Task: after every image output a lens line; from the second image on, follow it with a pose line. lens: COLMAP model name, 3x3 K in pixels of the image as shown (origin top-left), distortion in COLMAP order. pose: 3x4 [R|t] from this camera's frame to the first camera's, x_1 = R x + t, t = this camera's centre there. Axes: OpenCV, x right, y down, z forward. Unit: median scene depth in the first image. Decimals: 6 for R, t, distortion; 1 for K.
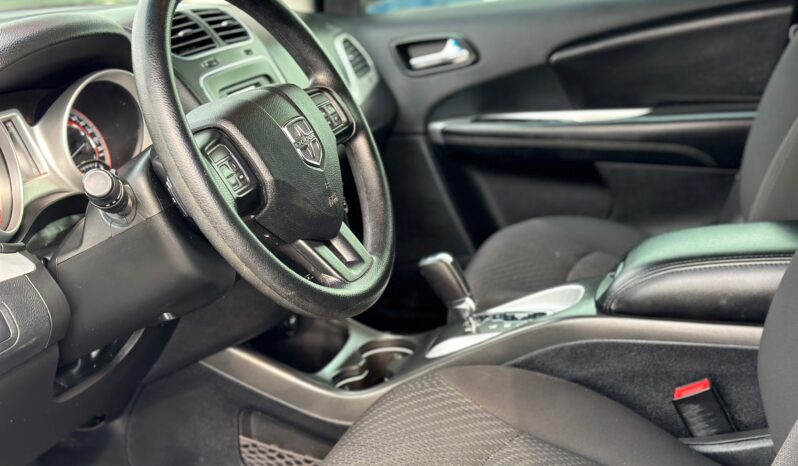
lens RADIAL K [[1092.6, 0, 399.0], [0, 1092.6, 233.0], [0, 0, 1]] dist [0.147014, -0.002029]
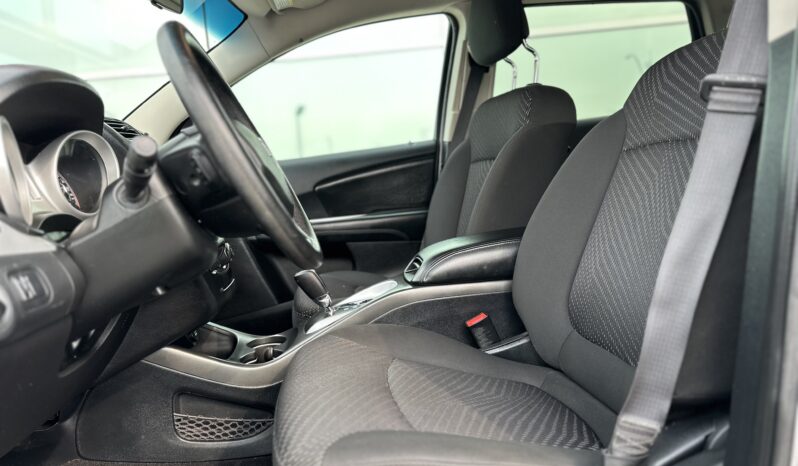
lens RADIAL K [[549.1, 0, 395.6], [0, 549.1, 233.1], [0, 0, 1]] dist [0.161853, -0.279035]
pose [[0.905075, -0.043752, 0.422994, -0.184590], [0.128833, 0.976158, -0.174695, 0.125899], [-0.405266, 0.212608, 0.889133, 0.220828]]
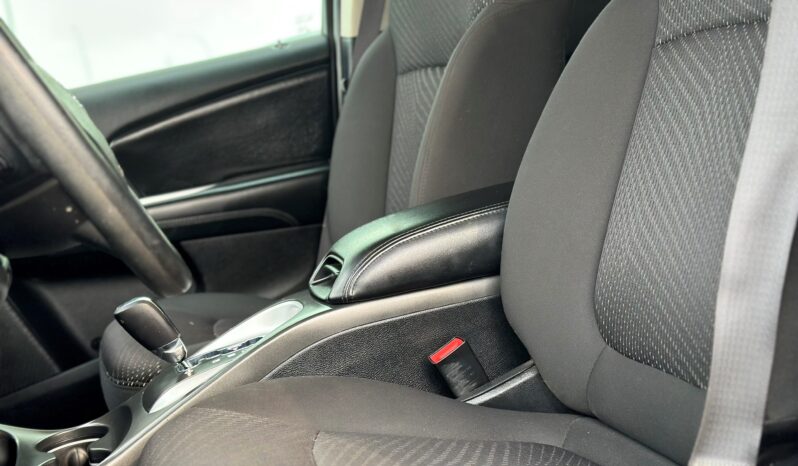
lens RADIAL K [[1092.6, 0, 399.0], [0, 1092.6, 233.0], [0, 0, 1]] dist [0.147014, -0.002029]
pose [[0.824691, -0.146714, 0.546223, -0.266322], [0.250396, 0.960676, -0.120015, 0.129160], [-0.507136, 0.235747, 0.828997, 0.144135]]
